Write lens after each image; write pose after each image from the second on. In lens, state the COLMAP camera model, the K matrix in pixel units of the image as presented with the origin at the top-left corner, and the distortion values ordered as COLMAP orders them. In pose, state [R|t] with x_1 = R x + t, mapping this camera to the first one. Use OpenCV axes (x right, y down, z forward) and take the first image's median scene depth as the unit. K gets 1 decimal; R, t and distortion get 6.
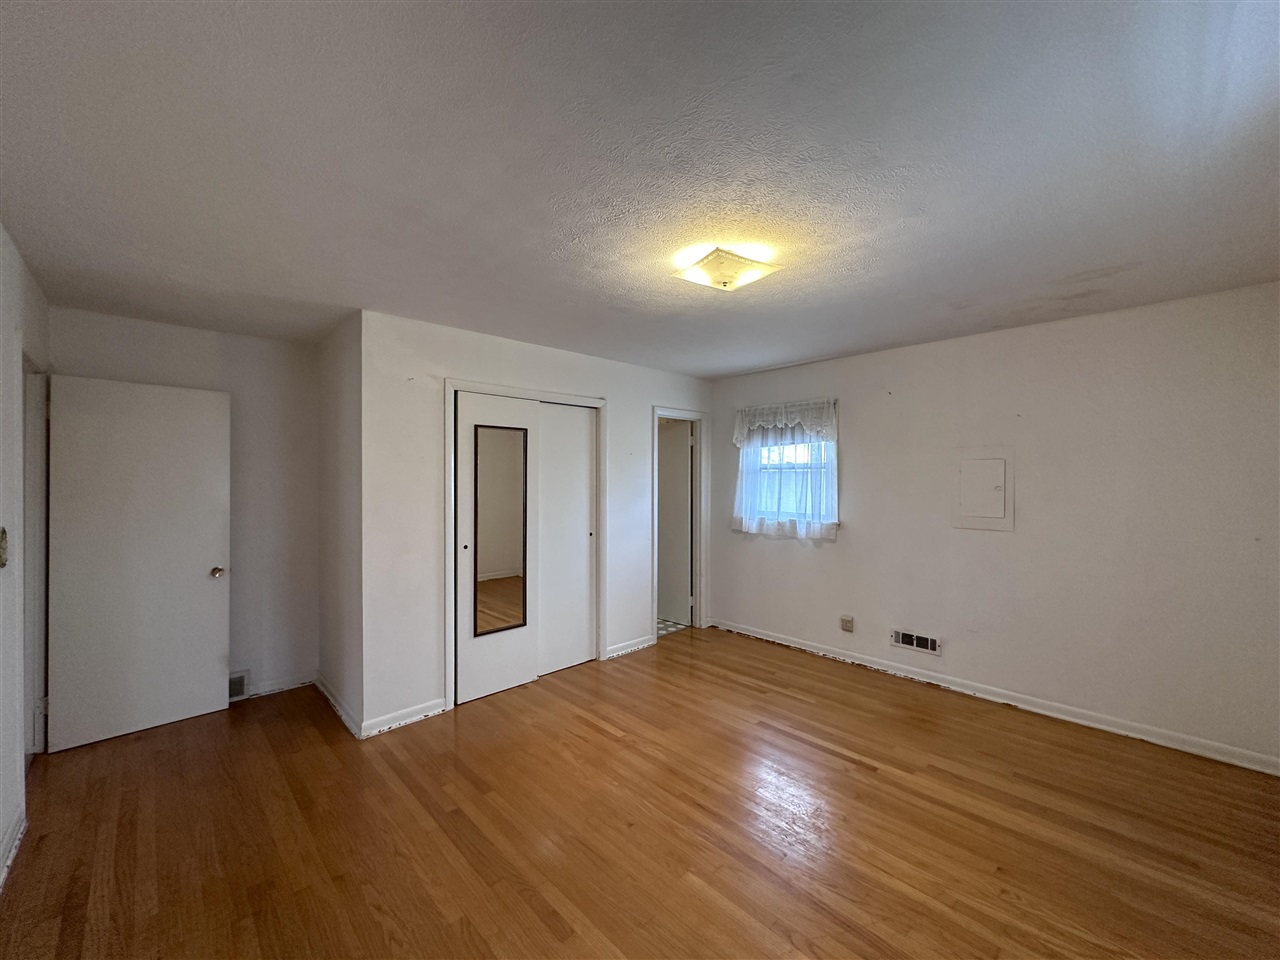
lens RADIAL K [[507.2, 0, 643.0], [0, 507.2, 486.7], [0, 0, 1]] dist [-0.003673, 0.000980]
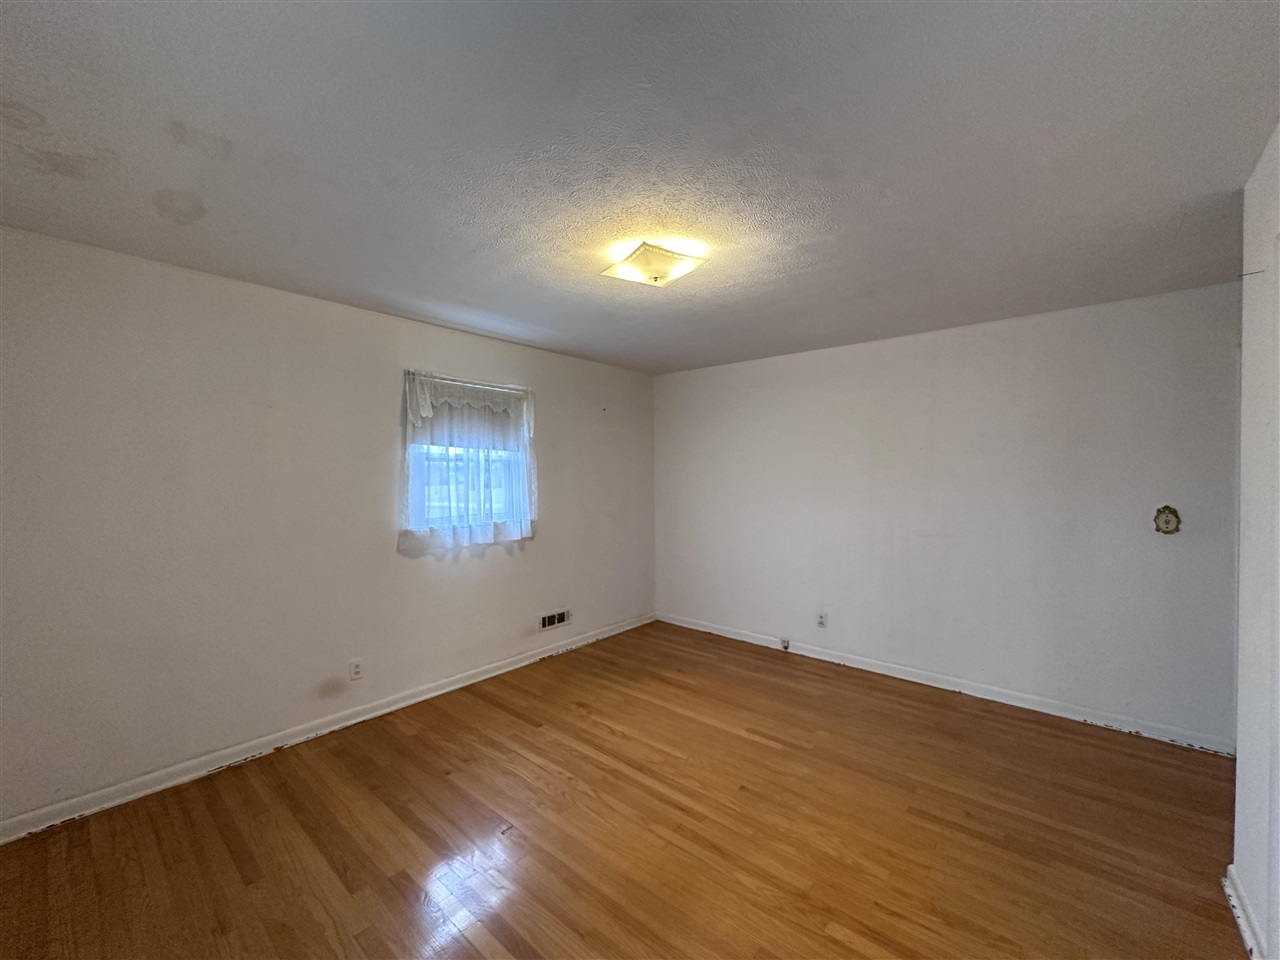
lens RADIAL K [[507.2, 0, 645.8], [0, 507.2, 480.8], [0, 0, 1]] dist [-0.003673, 0.000980]
pose [[-0.995080, 0.002075, -0.099056, 0.175891], [-0.000242, 0.999727, 0.023366, -0.011991], [0.099077, 0.023275, -0.994807, 1.244543]]
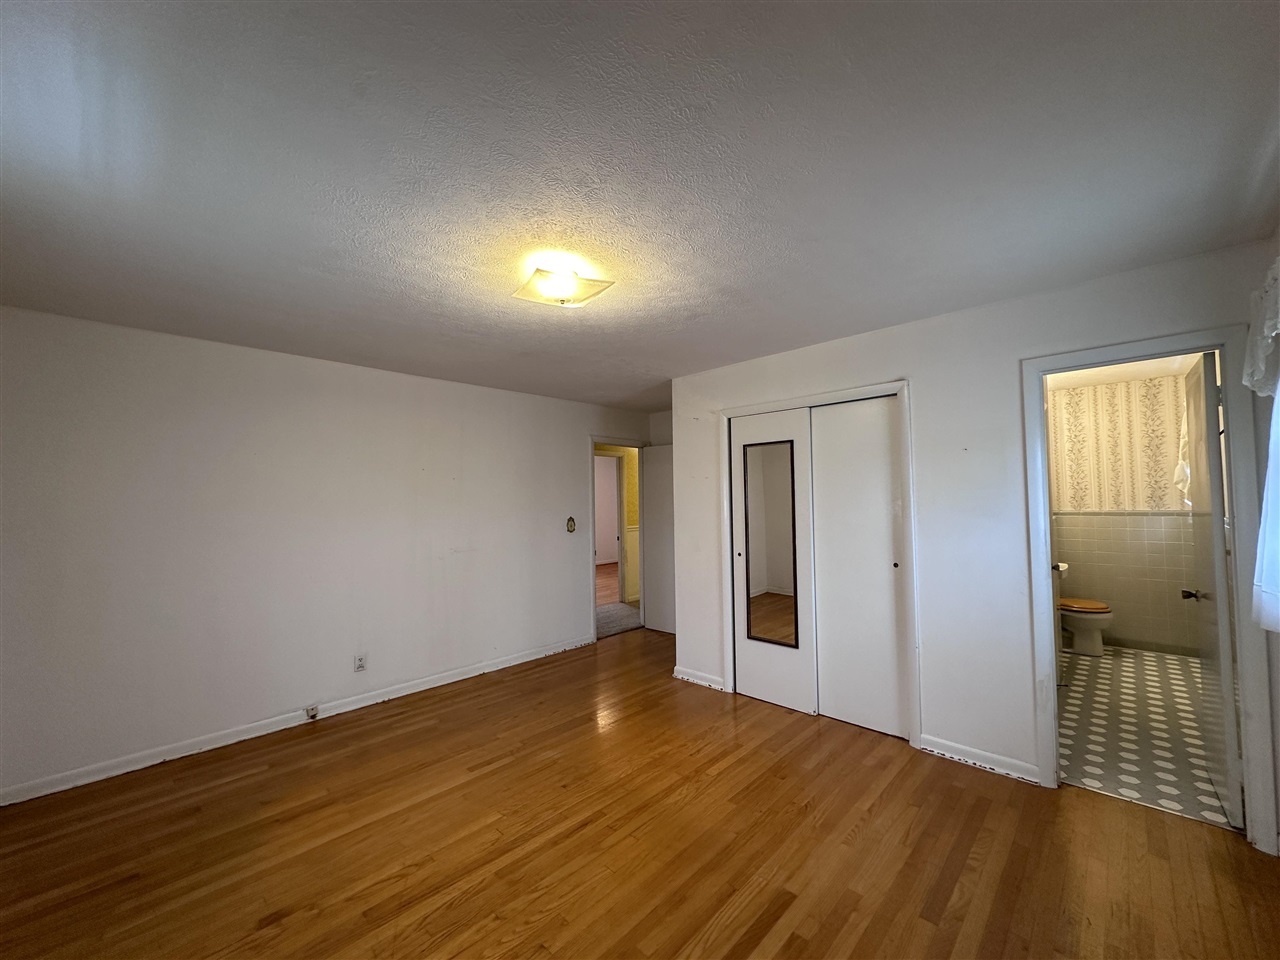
lens RADIAL K [[507.2, 0, 636.0], [0, 507.2, 481.8], [0, 0, 1]] dist [-0.003673, 0.000980]
pose [[0.030468, -0.034152, -0.998952, 0.722363], [0.001676, 0.999416, -0.034117, -0.003427], [0.999534, -0.000635, 0.030507, 0.686682]]
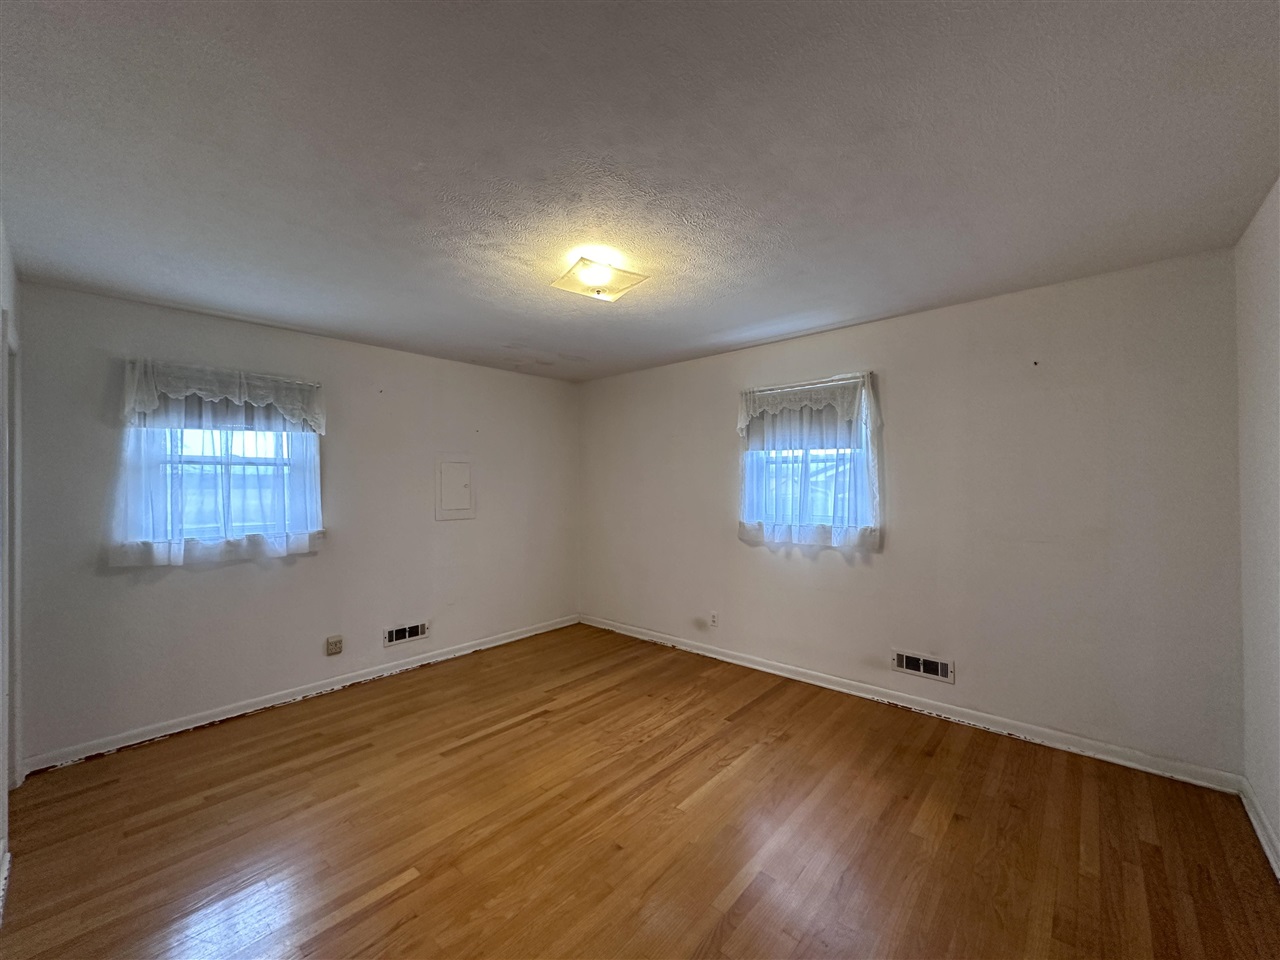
lens RADIAL K [[507.2, 0, 639.5], [0, 507.2, 484.0], [0, 0, 1]] dist [-0.003673, 0.000980]
pose [[-0.072182, -0.001801, 0.997390, -0.569647], [0.024457, 0.999694, 0.003575, 0.004516], [-0.997092, 0.024651, -0.072115, 0.614399]]
